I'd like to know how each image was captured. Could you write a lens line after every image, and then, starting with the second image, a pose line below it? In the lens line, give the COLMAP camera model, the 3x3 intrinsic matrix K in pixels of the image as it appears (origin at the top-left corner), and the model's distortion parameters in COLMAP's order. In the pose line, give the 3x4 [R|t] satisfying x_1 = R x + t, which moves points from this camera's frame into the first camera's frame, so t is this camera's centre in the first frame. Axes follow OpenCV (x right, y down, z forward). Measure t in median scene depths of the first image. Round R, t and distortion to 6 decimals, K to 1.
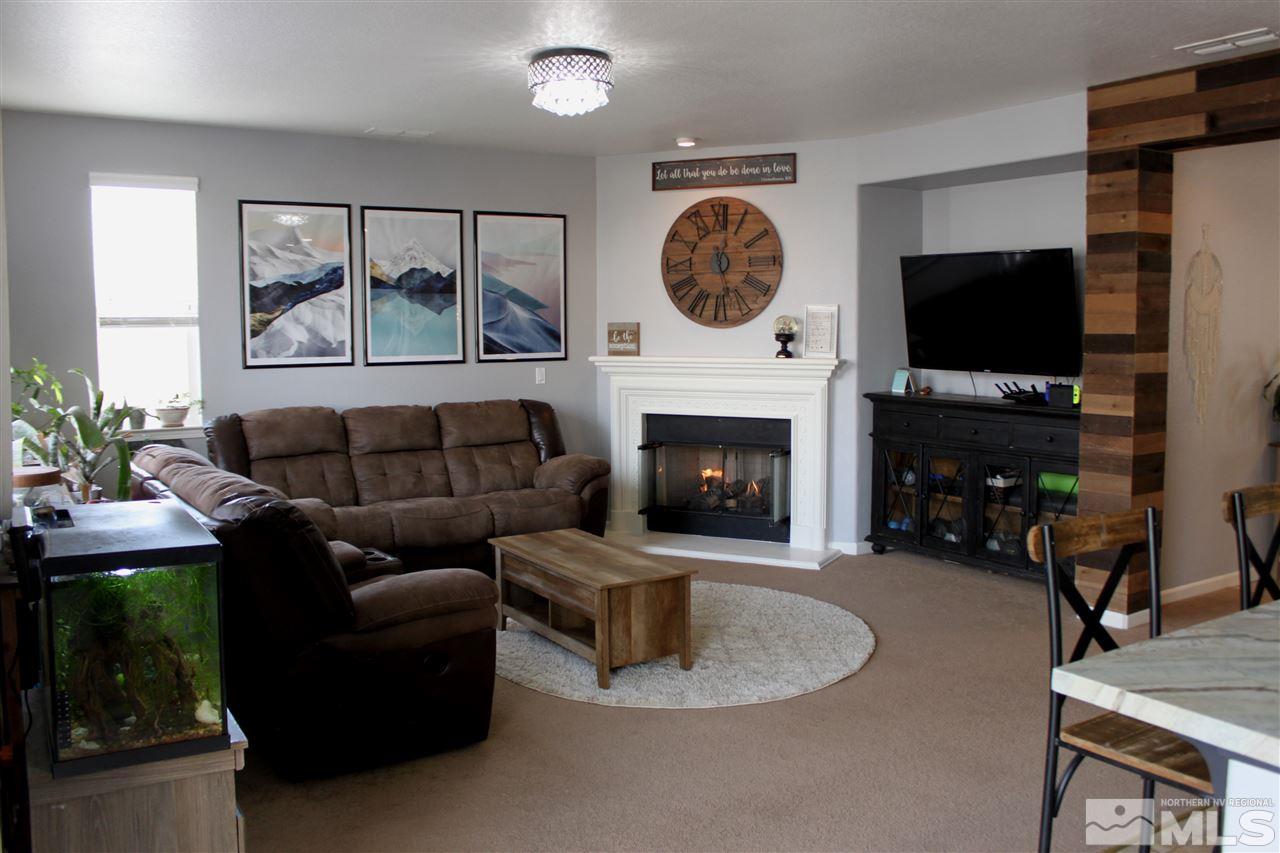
lens RADIAL K [[1078.5, 0, 632.5], [0, 1078.5, 432.5], [0, 0, 1]] dist [-0.116272, 0.067740]
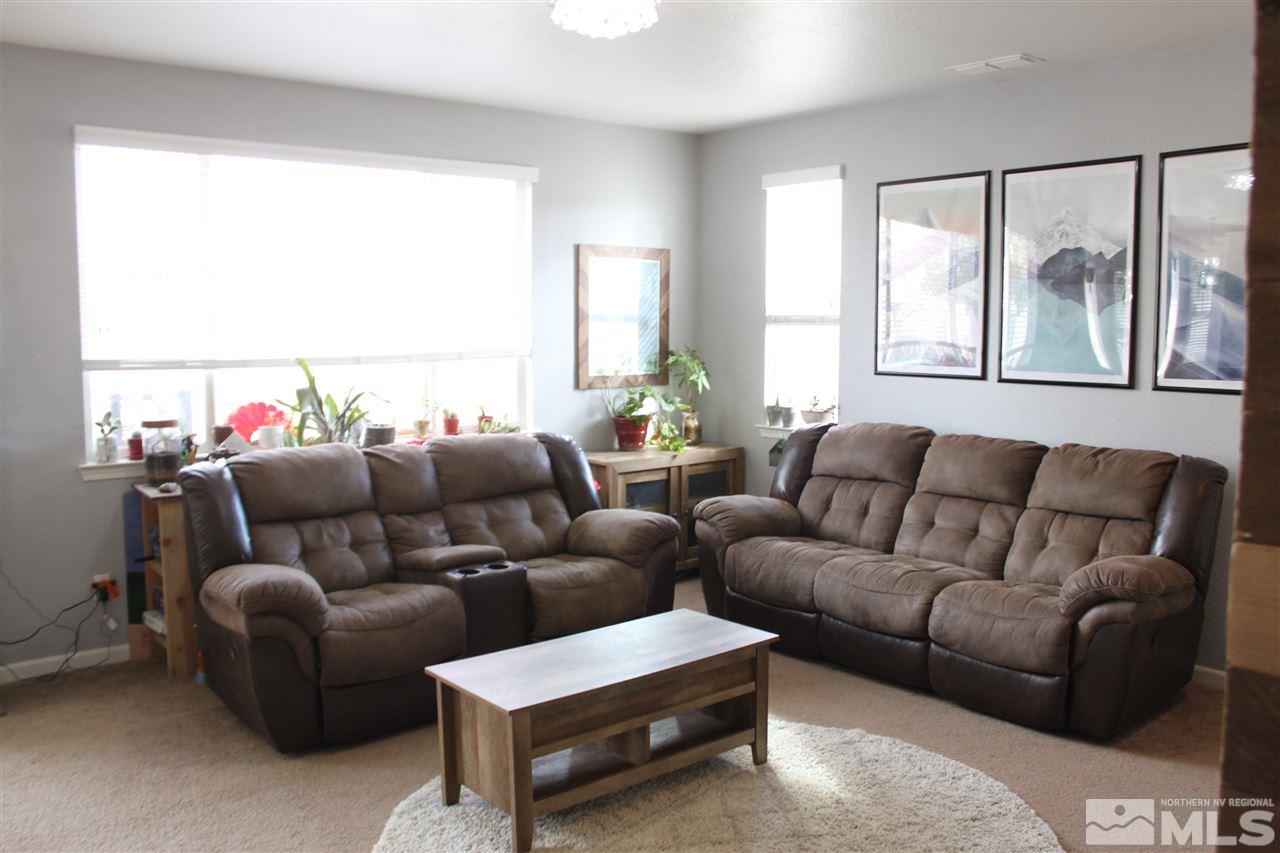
lens RADIAL K [[1078.5, 0, 642.2], [0, 1078.5, 425.8], [0, 0, 1]] dist [-0.116272, 0.067740]
pose [[0.155190, 0.096209, -0.983189, 0.492990], [-0.105585, 0.991161, 0.080323, -0.071172], [0.982226, 0.091344, 0.163976, 0.686956]]
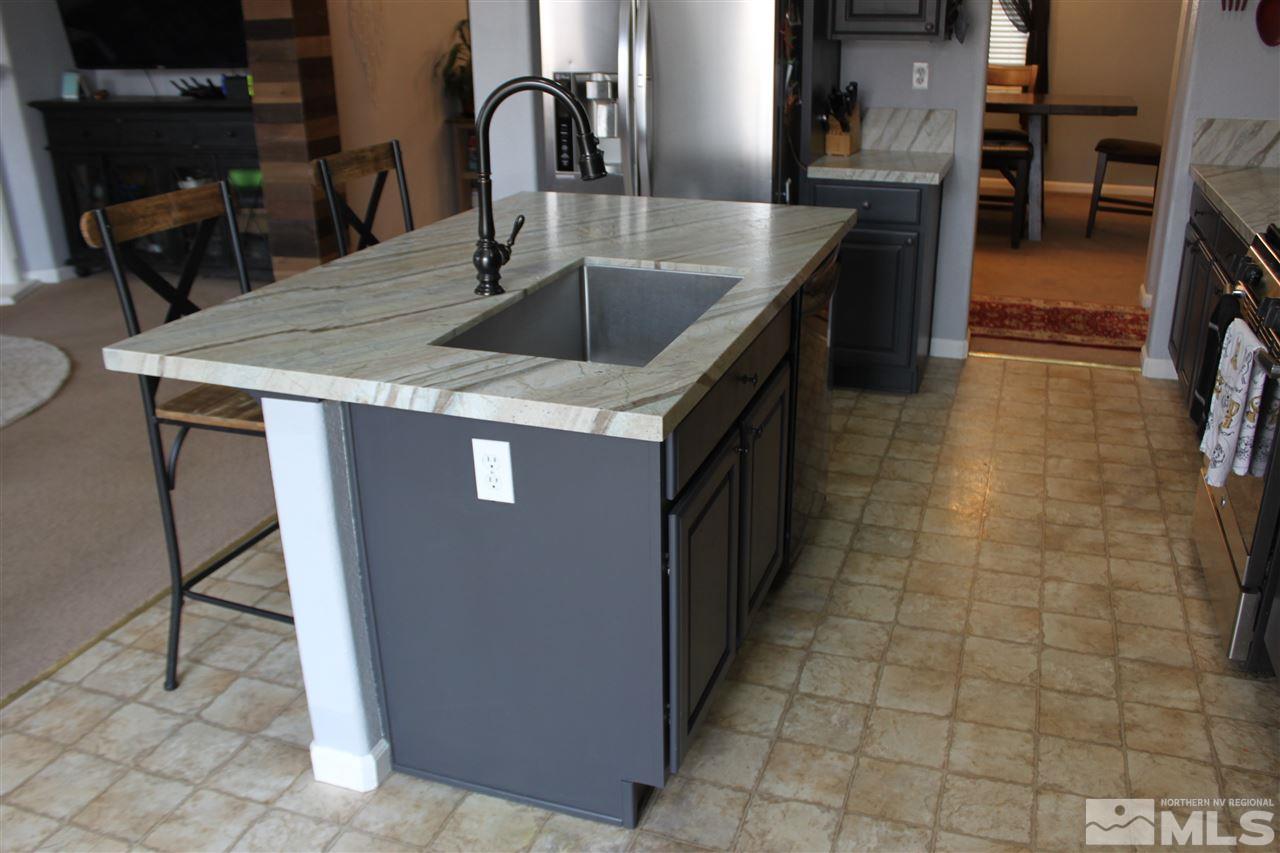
lens RADIAL K [[1078.5, 0, 638.3], [0, 1078.5, 423.2], [0, 0, 1]] dist [-0.116272, 0.067740]
pose [[0.796123, -0.226403, 0.561187, 0.079844], [0.075355, 0.957246, 0.279286, 0.017653], [-0.600425, -0.180058, 0.779146, -0.036723]]
